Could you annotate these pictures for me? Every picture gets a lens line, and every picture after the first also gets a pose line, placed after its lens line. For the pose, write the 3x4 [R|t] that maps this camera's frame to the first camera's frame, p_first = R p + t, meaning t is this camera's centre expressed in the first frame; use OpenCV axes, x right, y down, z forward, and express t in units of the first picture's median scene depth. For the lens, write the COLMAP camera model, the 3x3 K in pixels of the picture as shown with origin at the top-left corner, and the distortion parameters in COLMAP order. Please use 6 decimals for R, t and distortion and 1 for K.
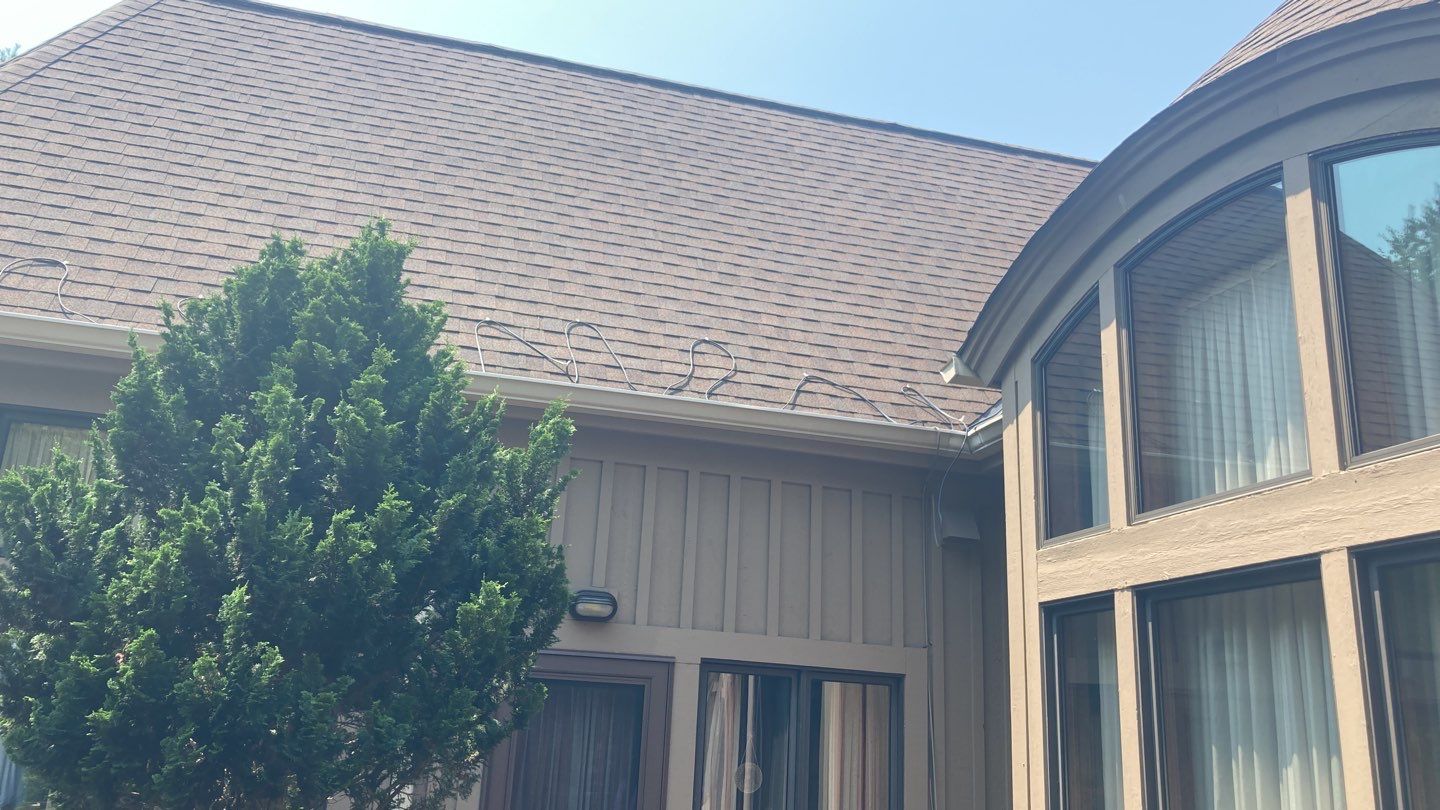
lens RADIAL K [[1190.2, 0, 720.0], [0, 1190.2, 405.0], [0, 0, 1]] dist [0.053370, -0.083779]
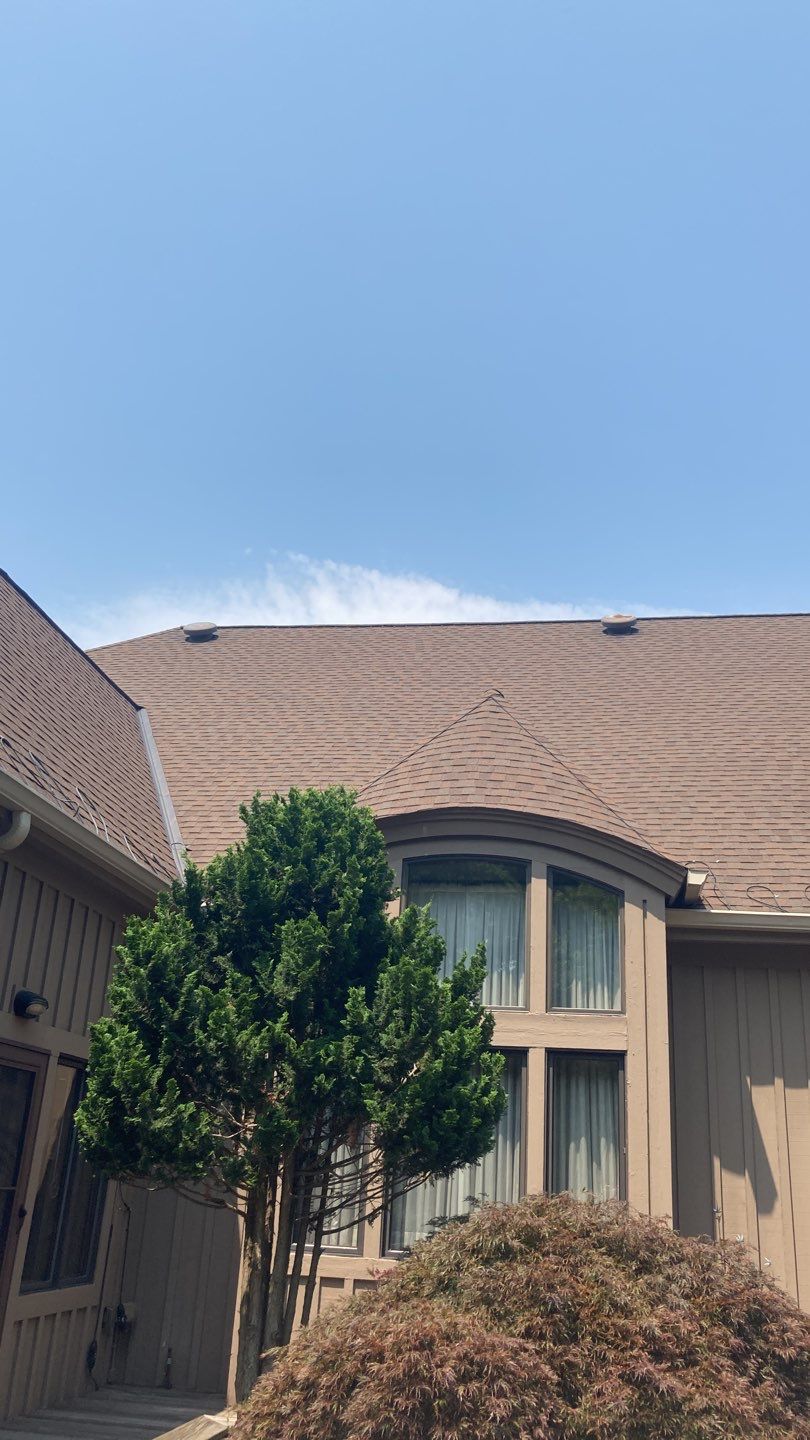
lens RADIAL K [[1190.2, 0, 411.7], [0, 1190.2, 699.8], [0, 0, 1]] dist [0.053370, -0.083779]
pose [[0.419391, 0.314192, 0.851701, -1.081205], [-0.277381, 0.937680, -0.209322, 0.026797], [-0.864390, -0.148458, 0.480406, 0.129997]]
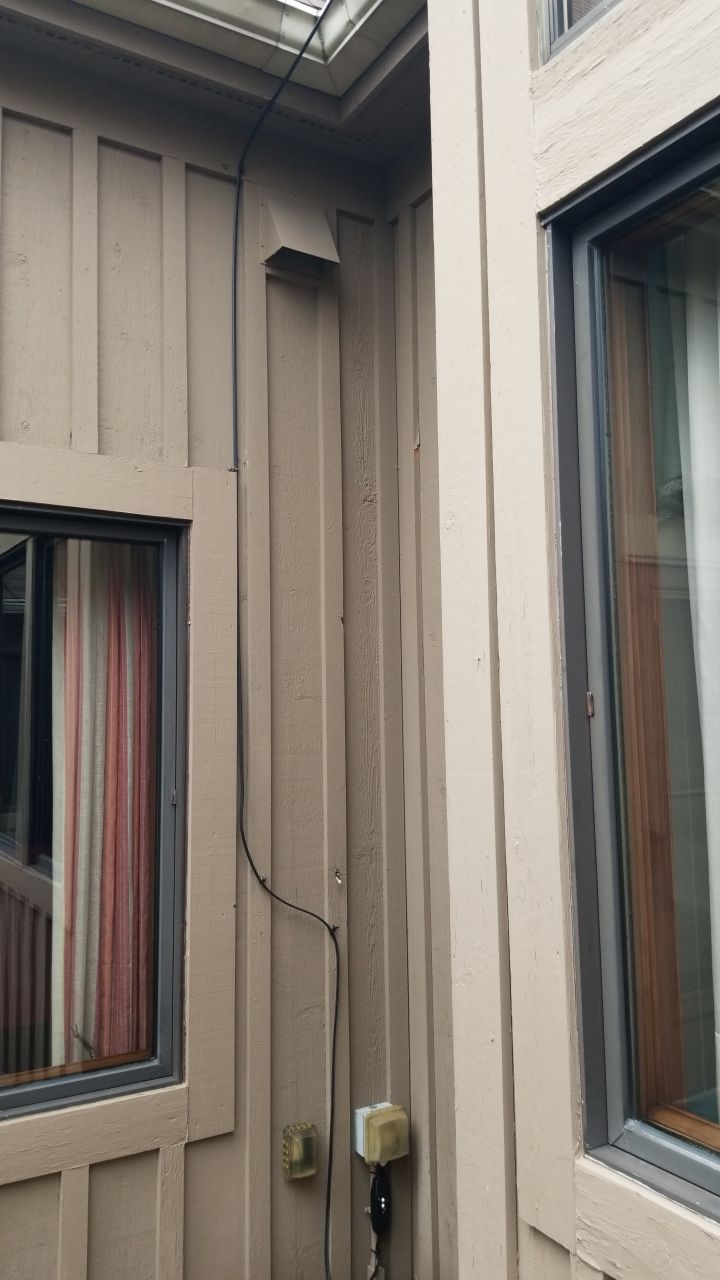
lens RADIAL K [[1004.0, 0, 360.0], [0, 1004.0, 640.0], [0, 0, 1]] dist [0.100638, -0.177843]
pose [[0.961076, -0.035148, 0.274040, 0.116768], [-0.019826, 0.980544, 0.195297, 0.209641], [-0.275572, -0.193128, 0.941680, 0.638055]]
